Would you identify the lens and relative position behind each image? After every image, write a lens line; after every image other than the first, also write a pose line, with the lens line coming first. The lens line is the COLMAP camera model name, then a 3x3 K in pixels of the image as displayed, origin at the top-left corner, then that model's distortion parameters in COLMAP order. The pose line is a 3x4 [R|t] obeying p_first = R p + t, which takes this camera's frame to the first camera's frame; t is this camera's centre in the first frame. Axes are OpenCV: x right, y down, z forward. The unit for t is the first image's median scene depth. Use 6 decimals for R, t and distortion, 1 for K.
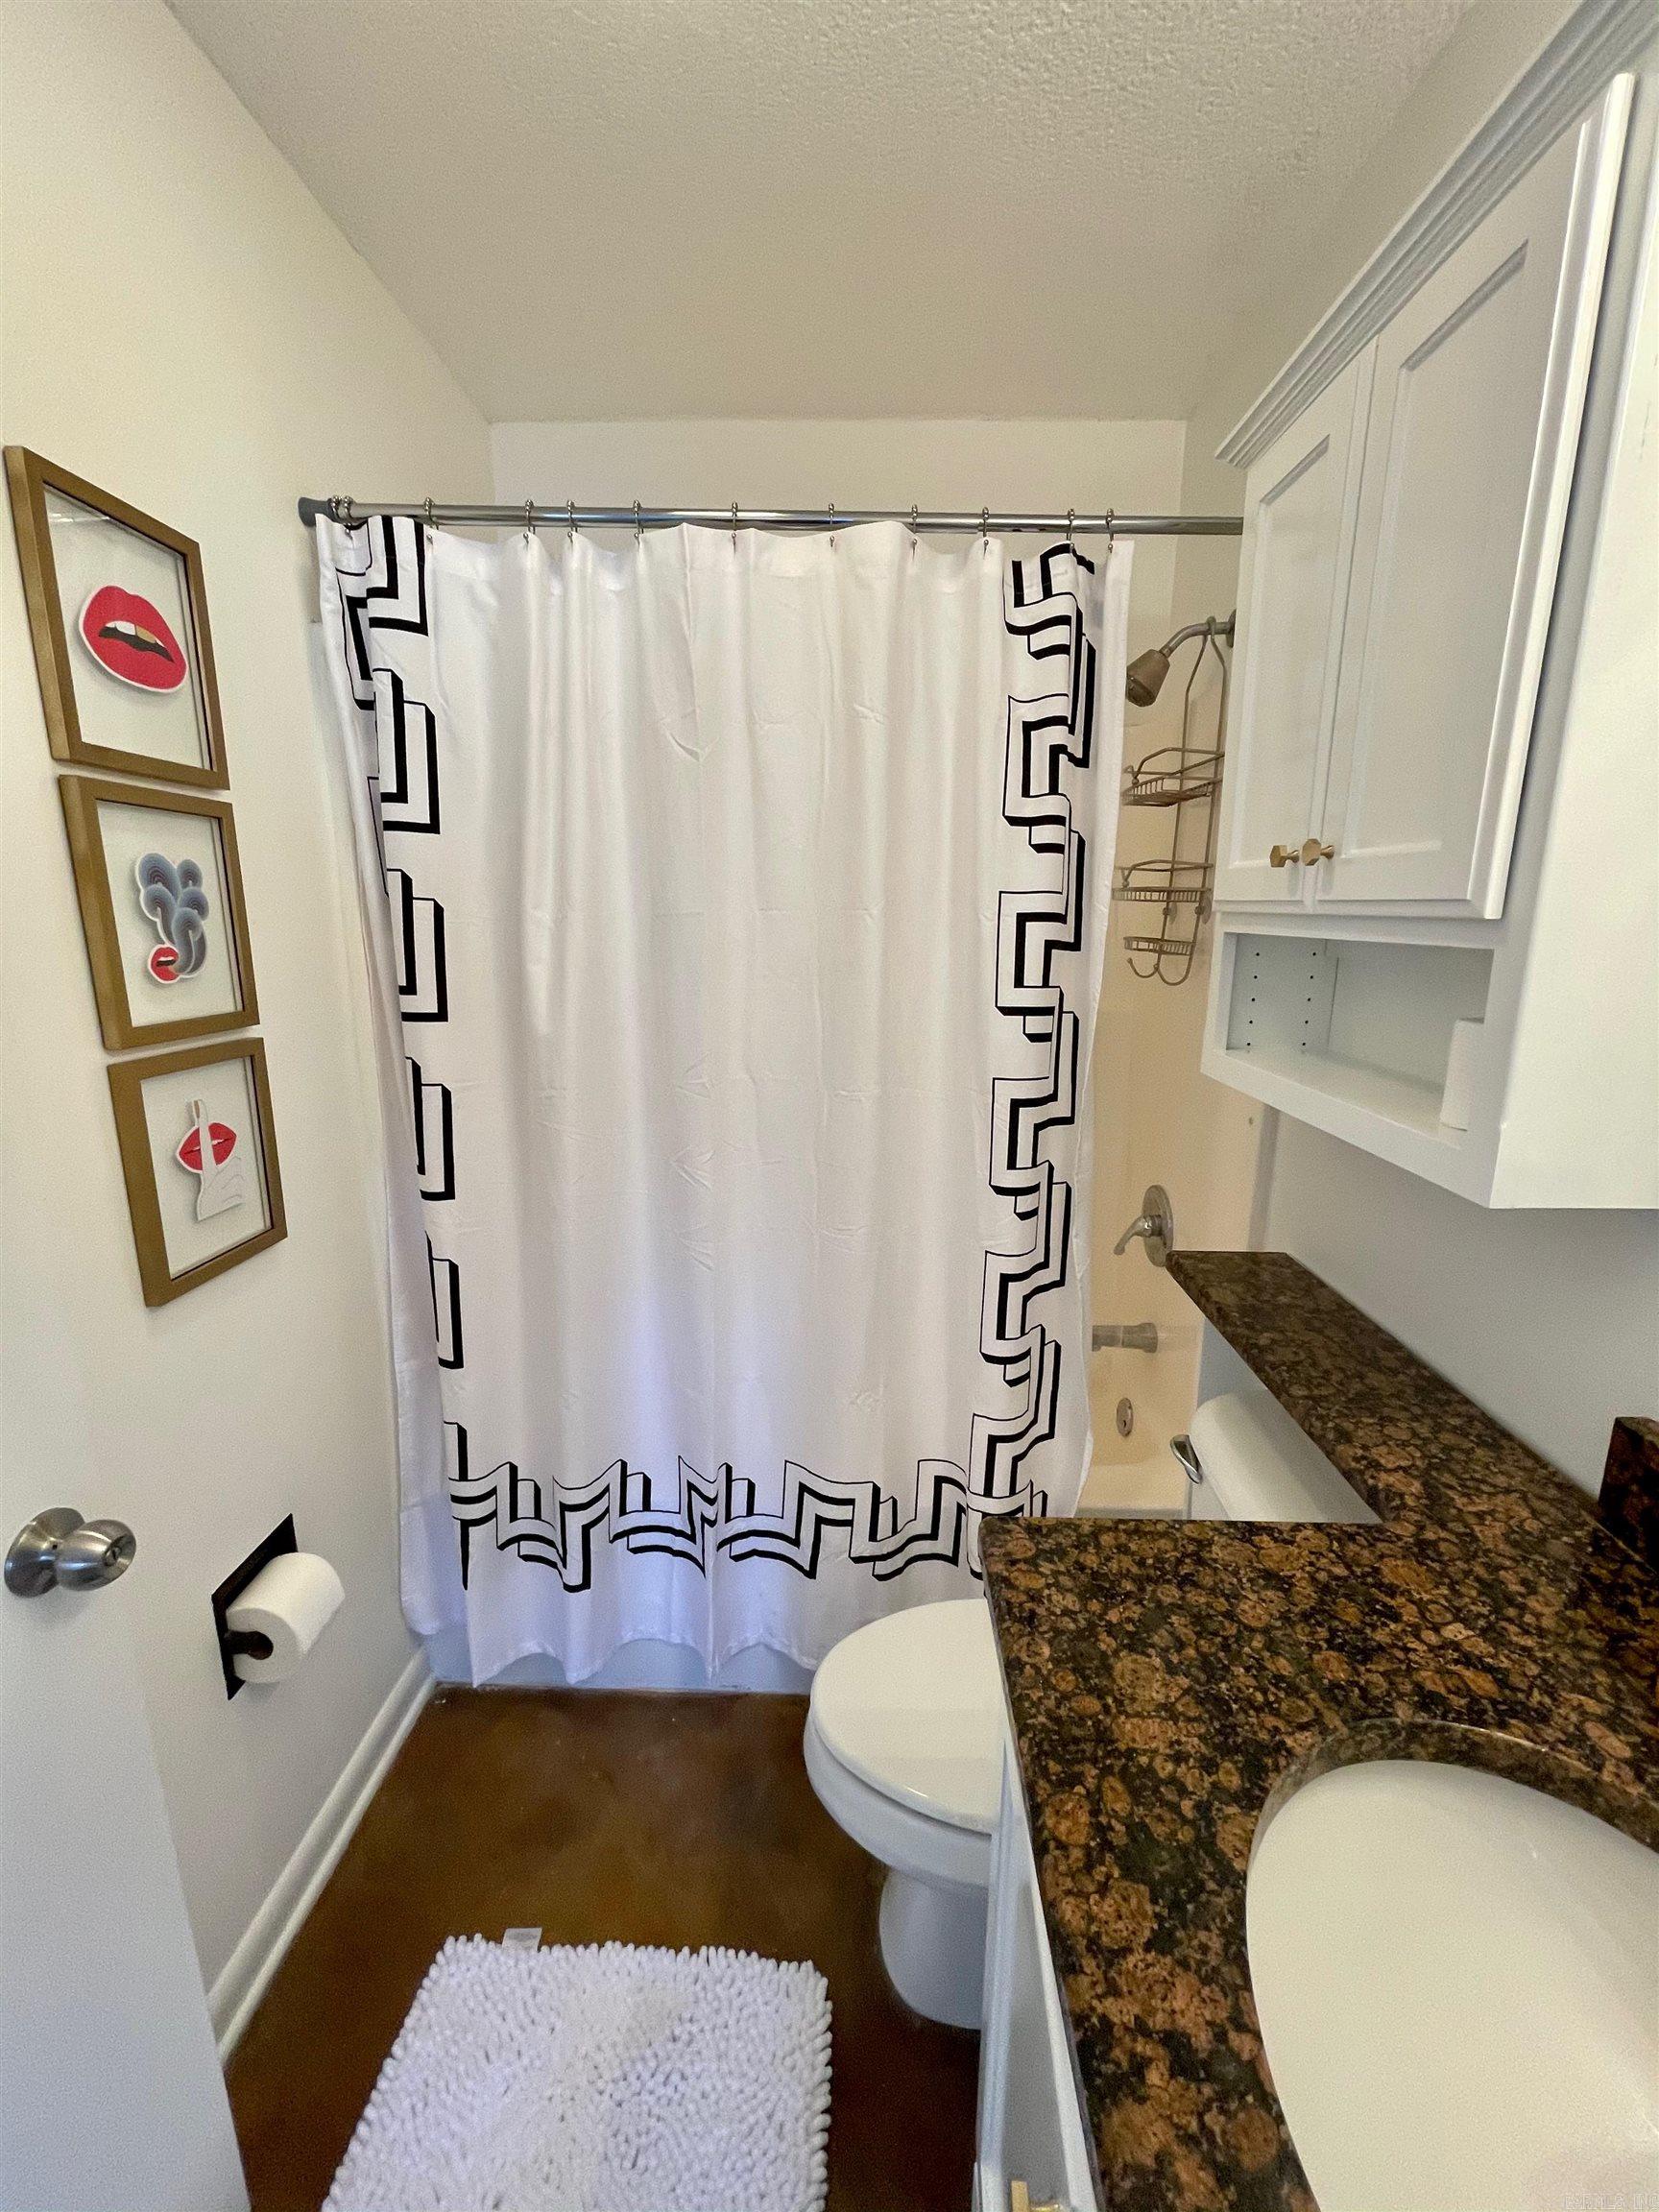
lens RADIAL K [[890.3, 0, 831.5], [0, 890.3, 1103.7], [0, 0, 1]] dist [-0.005346, 0.000379]
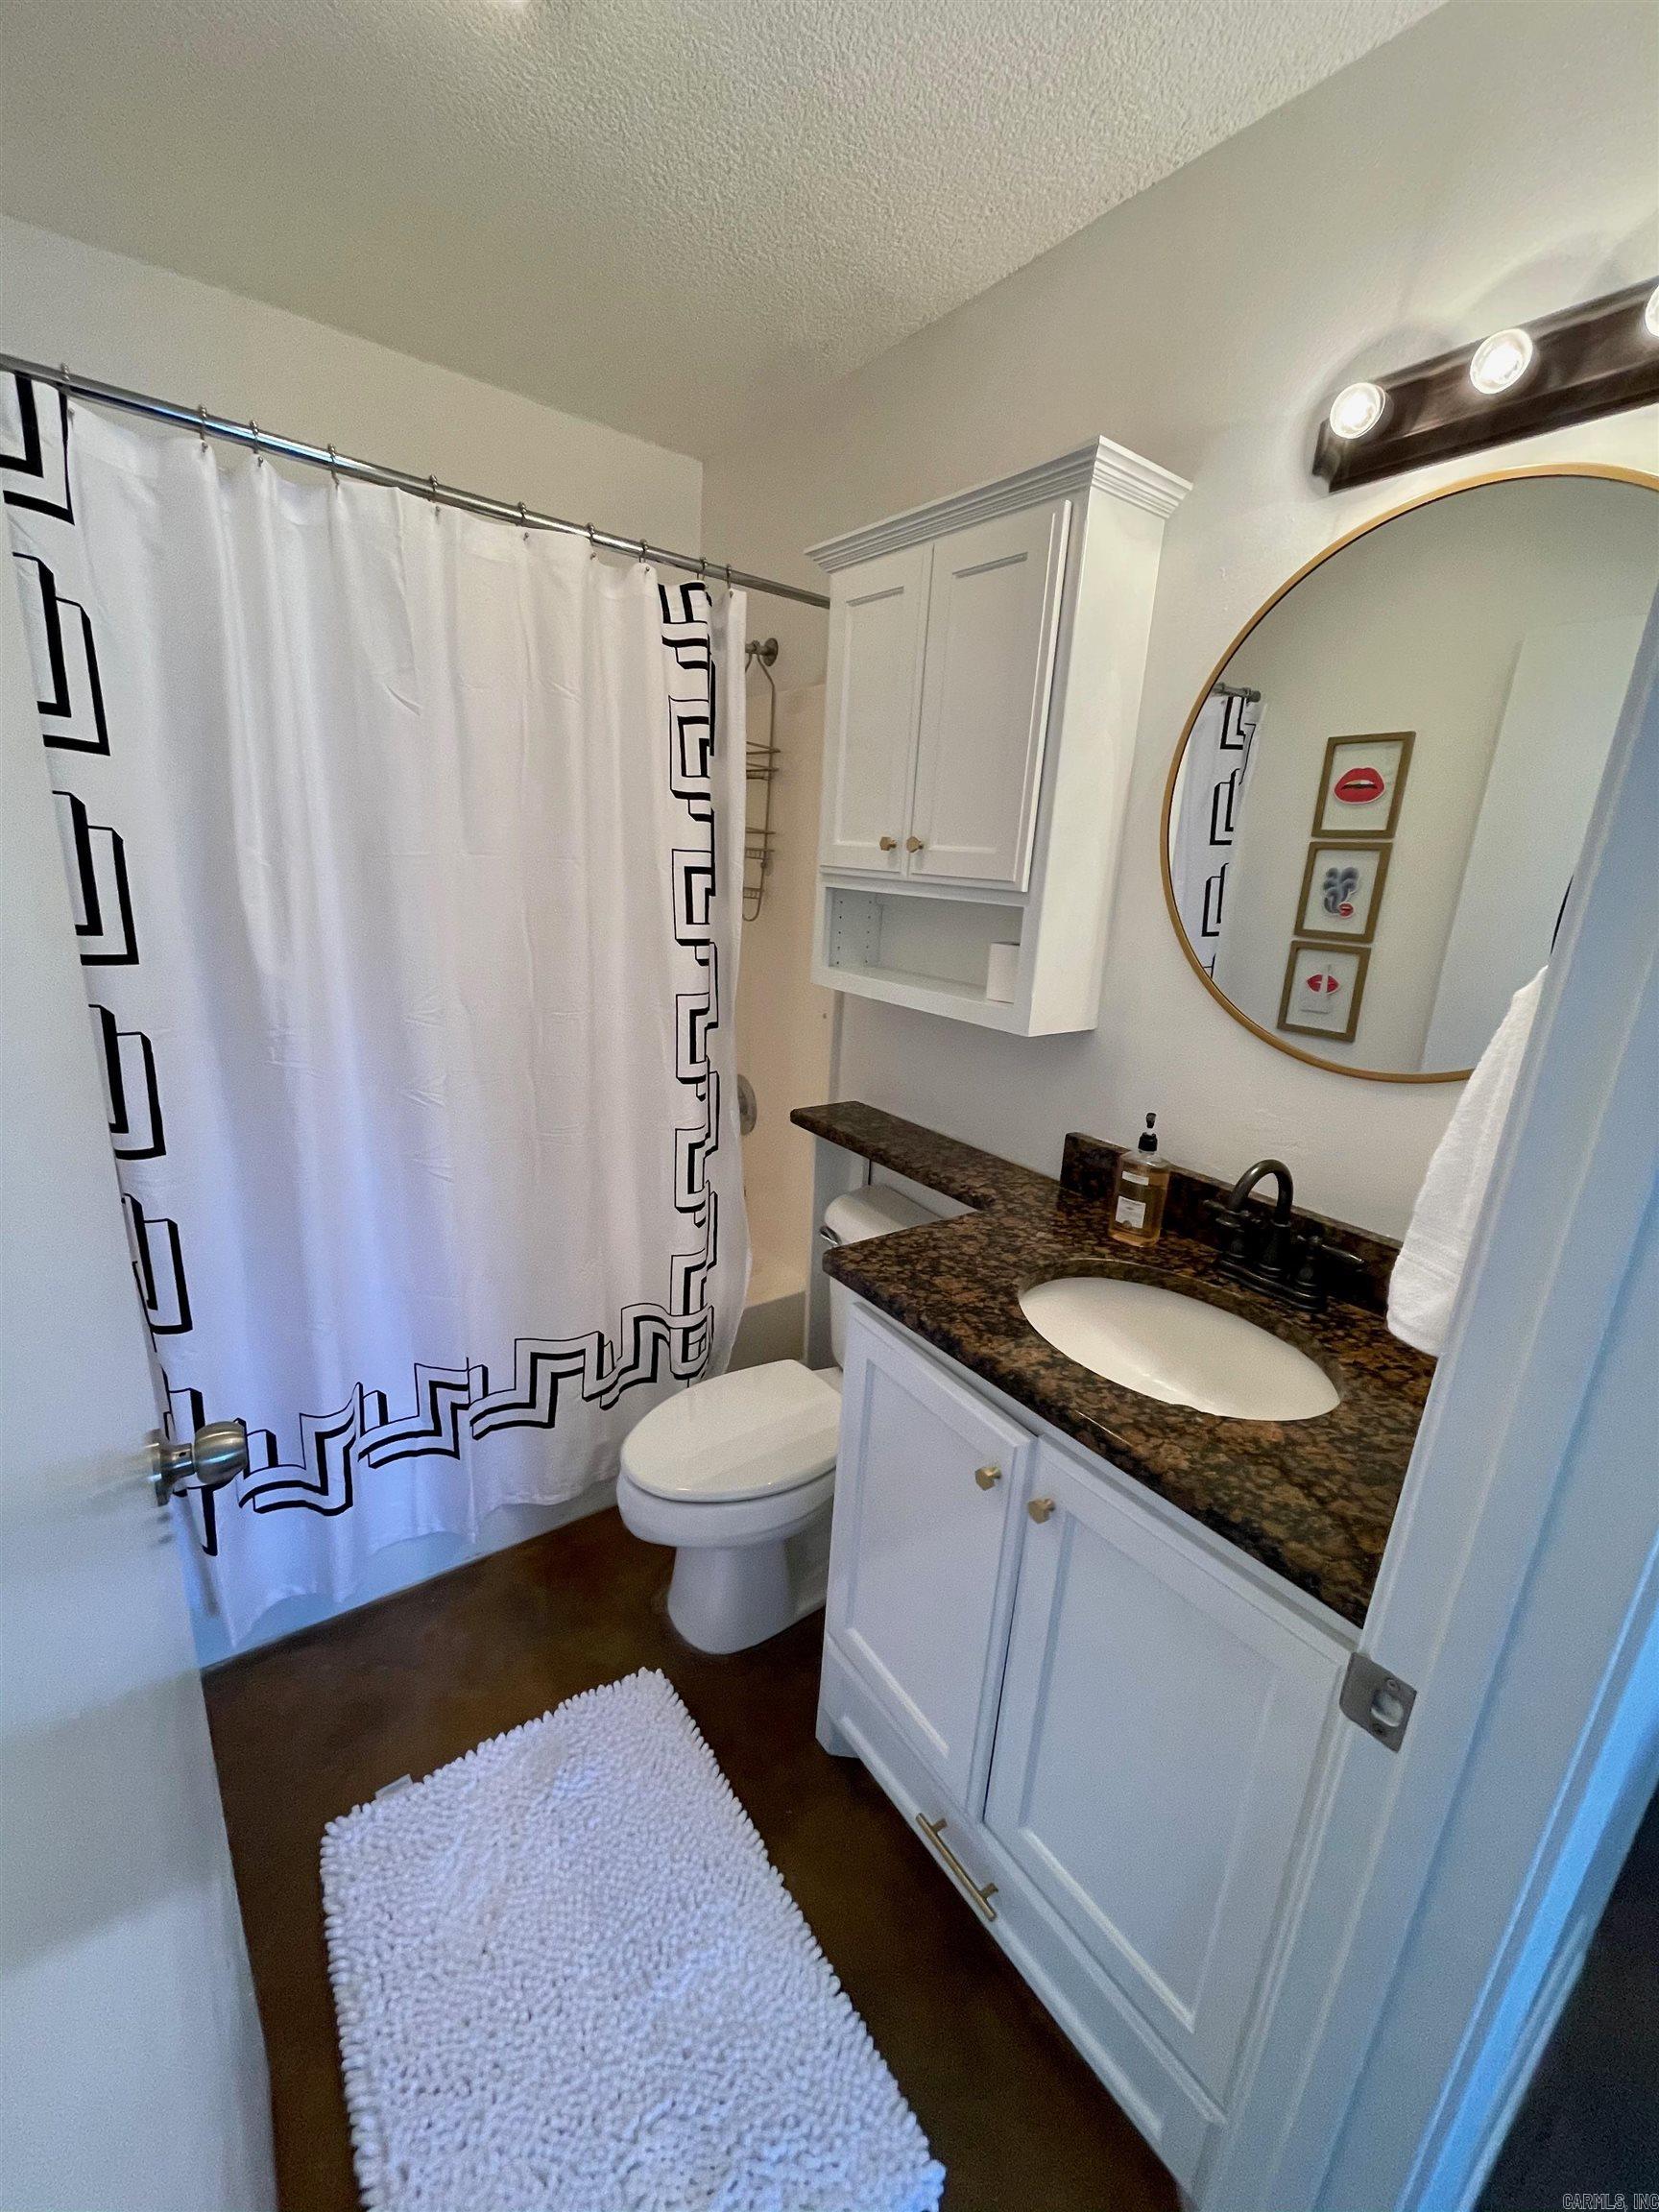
lens RADIAL K [[890.3, 0, 828.8], [0, 890.3, 1105.1], [0, 0, 1]] dist [-0.005346, 0.000379]
pose [[0.786688, -0.125856, 0.604385, -0.464787], [0.077814, 0.991406, 0.105162, 0.012528], [-0.612427, -0.035700, 0.789721, -0.178194]]
